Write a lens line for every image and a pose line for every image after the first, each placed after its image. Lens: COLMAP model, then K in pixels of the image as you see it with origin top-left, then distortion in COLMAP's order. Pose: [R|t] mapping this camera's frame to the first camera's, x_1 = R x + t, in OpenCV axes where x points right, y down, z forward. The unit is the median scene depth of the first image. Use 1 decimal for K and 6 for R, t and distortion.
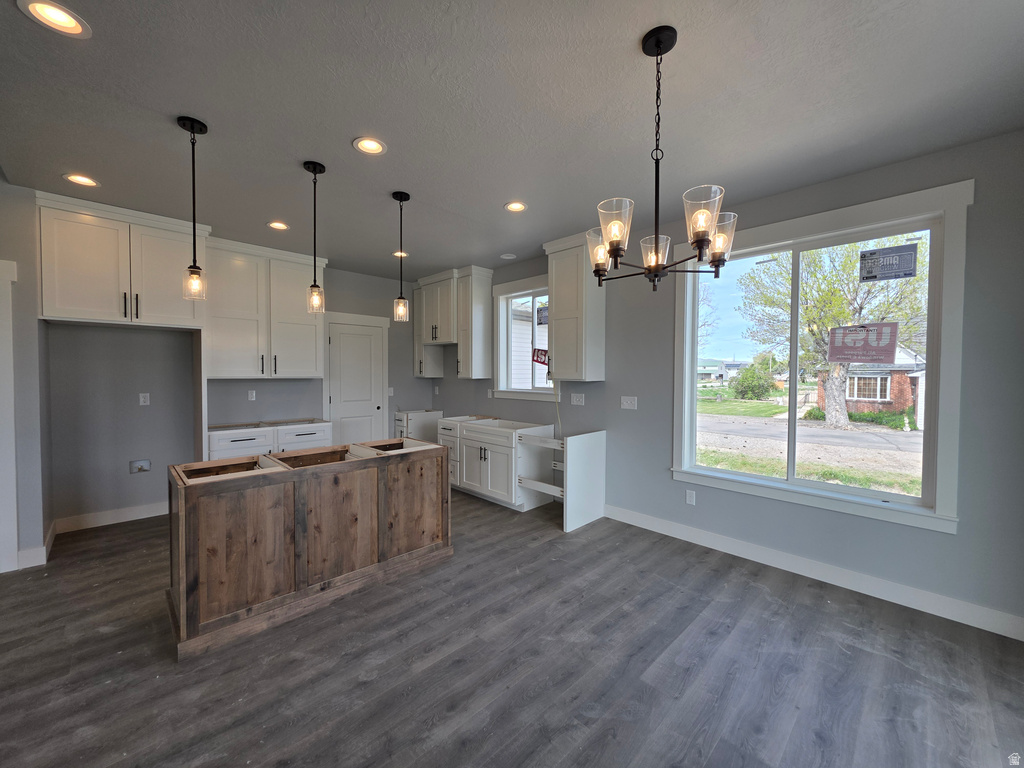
lens RADIAL K [[406.8, 0, 507.1], [0, 406.8, 381.2], [0, 0, 1]] dist [0.003636, 0.000415]
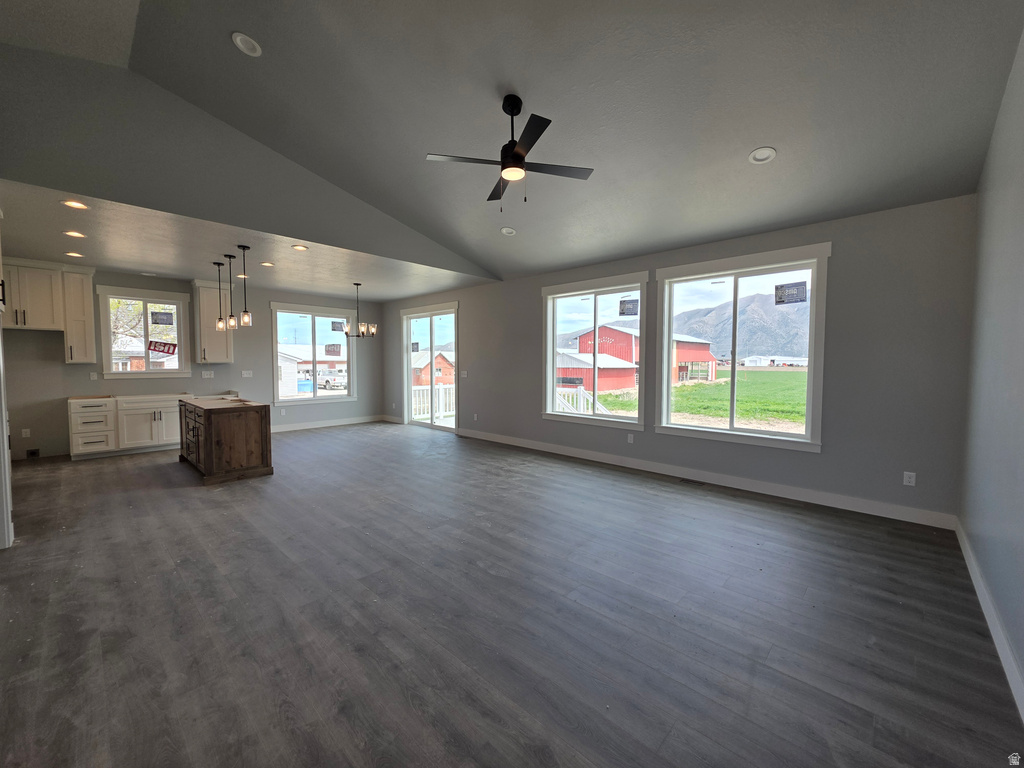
lens RADIAL K [[408.7, 0, 517.6], [0, 408.7, 382.1], [0, 0, 1]] dist [0.008450, 0.000626]
pose [[-0.056496, -0.056453, 0.996806, -2.576861], [0.019840, 0.998140, 0.057653, 0.005965], [-0.998206, 0.023034, -0.055270, -0.287564]]
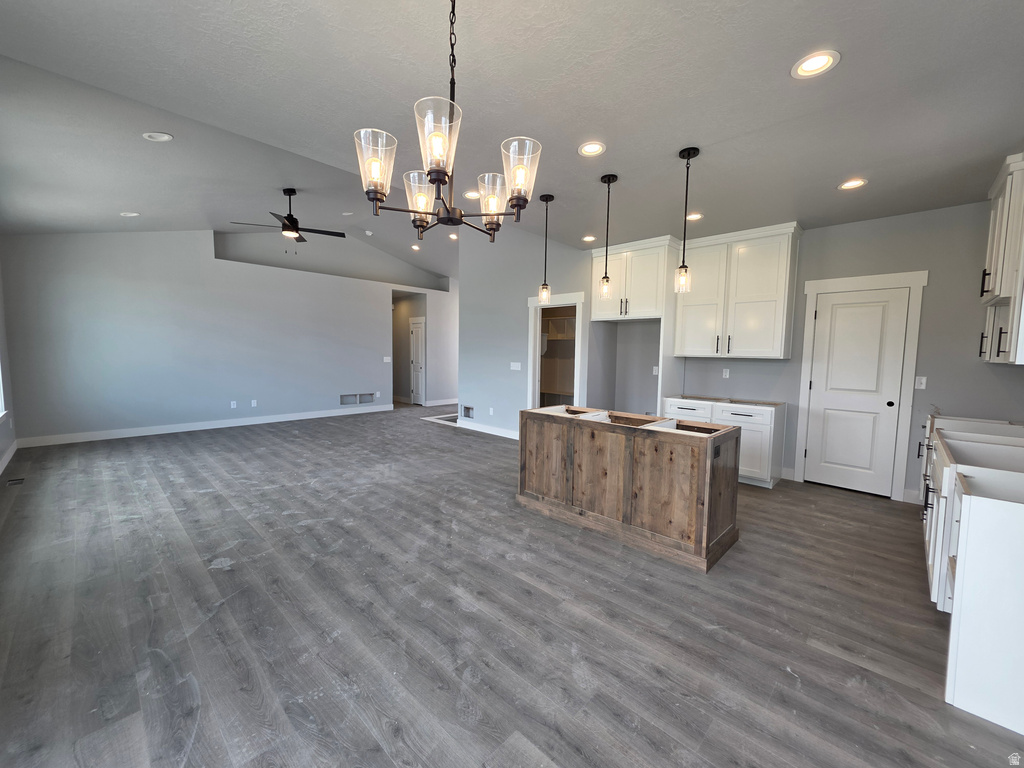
lens RADIAL K [[408.7, 0, 517.6], [0, 408.7, 382.1], [0, 0, 1]] dist [0.008450, 0.000626]
pose [[0.048674, 0.069912, -0.996365, 0.767310], [-0.036540, 0.997004, 0.068172, 0.006900], [0.998146, 0.033089, 0.051083, 0.678350]]
